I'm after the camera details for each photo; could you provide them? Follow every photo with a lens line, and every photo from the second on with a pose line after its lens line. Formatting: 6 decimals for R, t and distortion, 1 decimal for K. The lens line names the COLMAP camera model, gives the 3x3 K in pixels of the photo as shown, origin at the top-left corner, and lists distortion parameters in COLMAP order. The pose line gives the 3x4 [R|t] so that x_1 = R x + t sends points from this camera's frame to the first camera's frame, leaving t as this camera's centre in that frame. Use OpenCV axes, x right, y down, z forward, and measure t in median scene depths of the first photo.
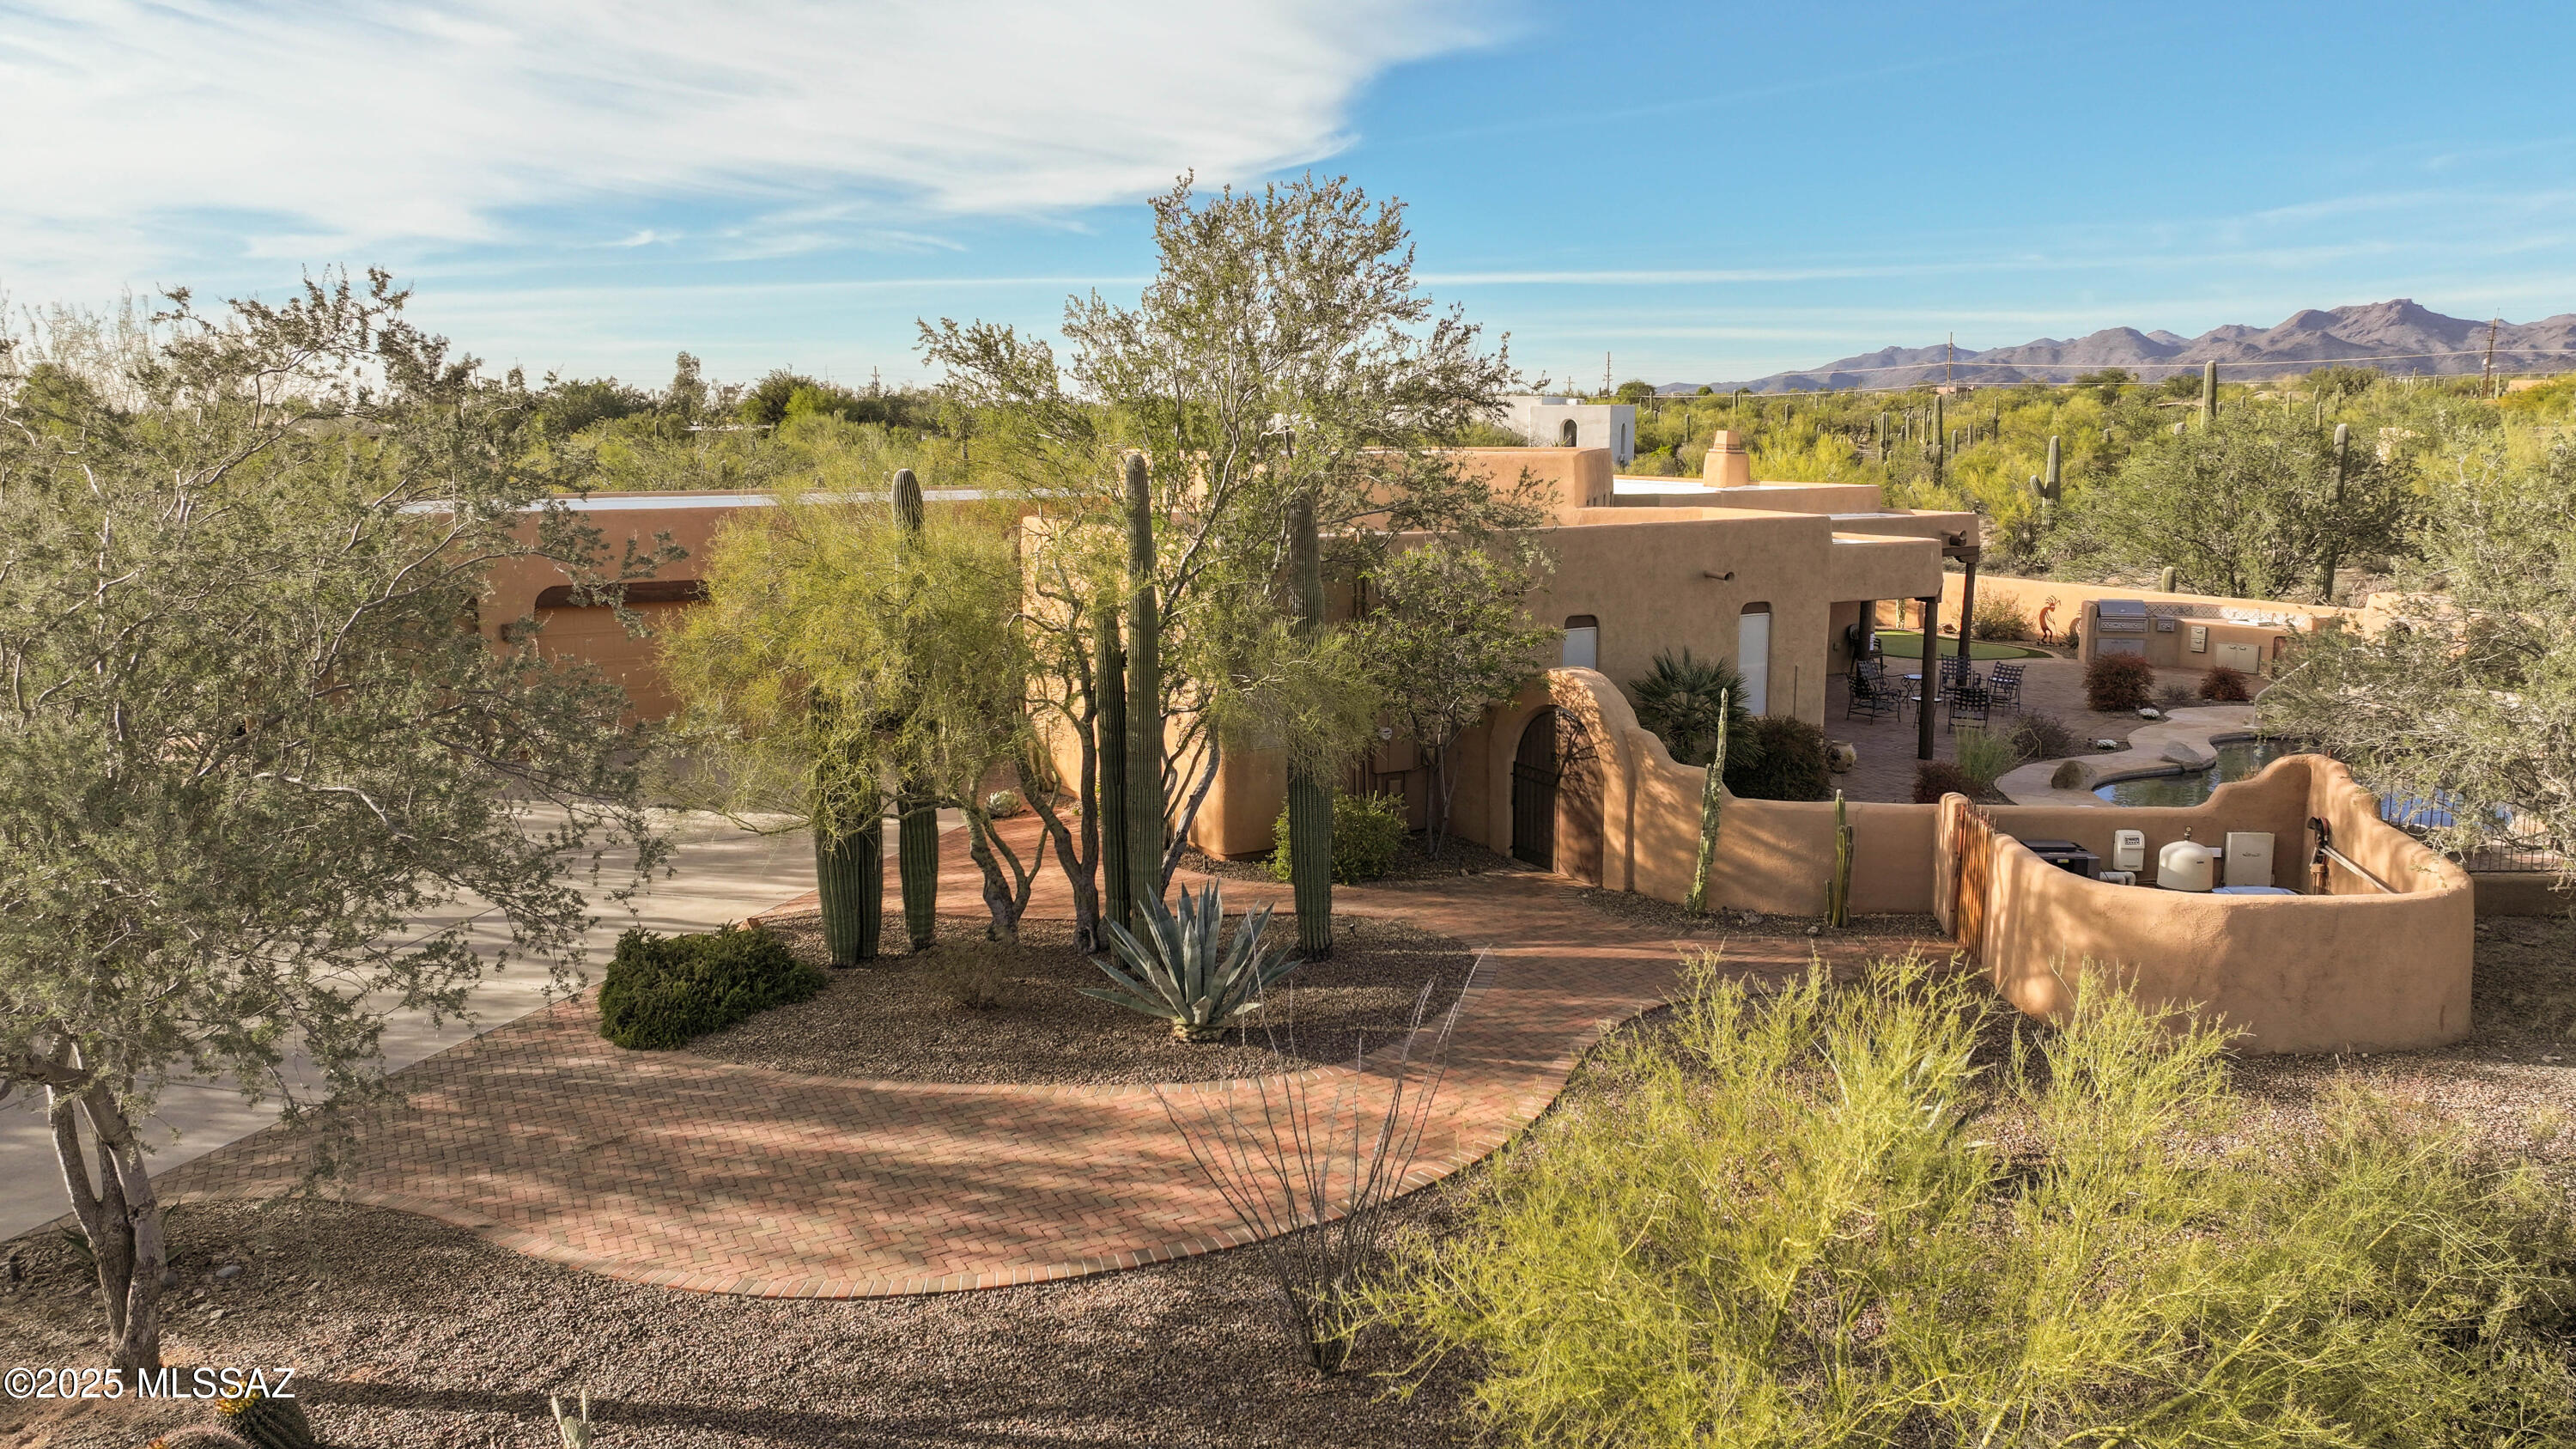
lens RADIAL K [[1815.3, 0, 1291.2], [0, 1815.3, 715.4], [0, 0, 1]] dist [0.009882, 0.001276]
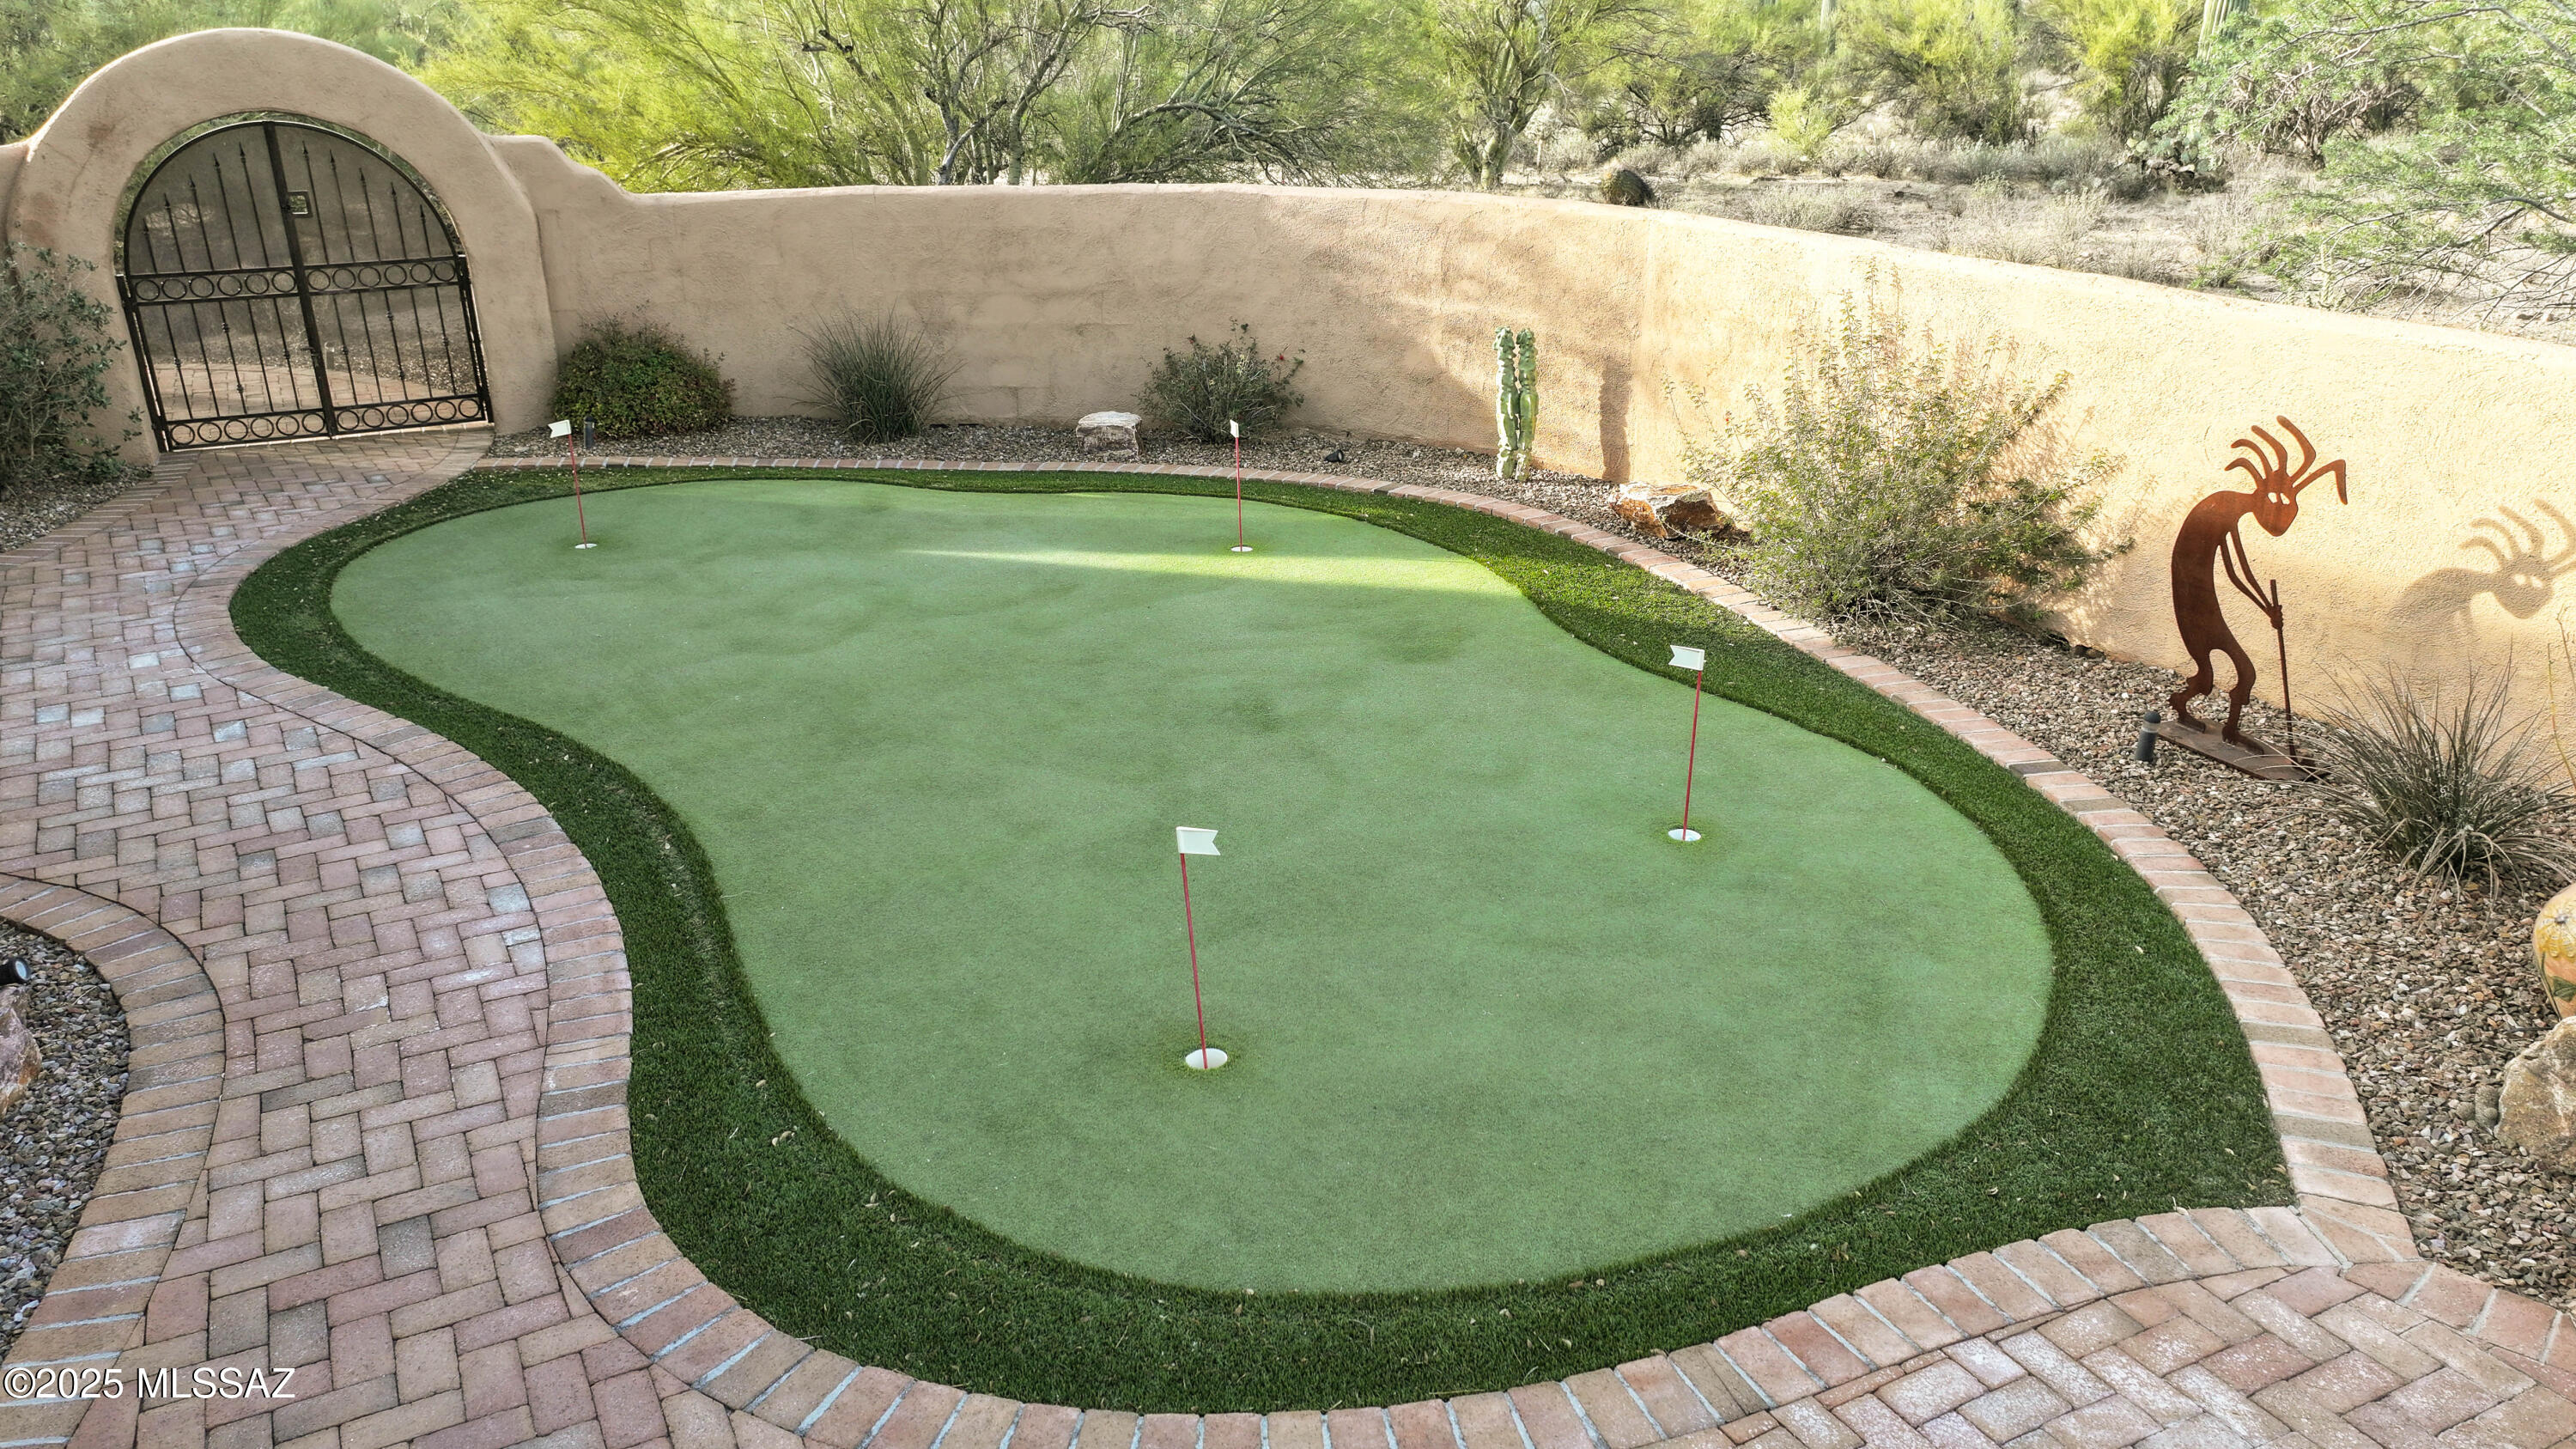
lens RADIAL K [[1815.3, 0, 1308.4], [0, 1815.3, 709.2], [0, 0, 1]] dist [0.009882, 0.001276]
pose [[0.999339, 0.012675, -0.034071, 0.443230], [-0.005225, 0.977593, 0.210441, -0.092519], [0.035975, -0.210124, 0.977013, 1.087909]]
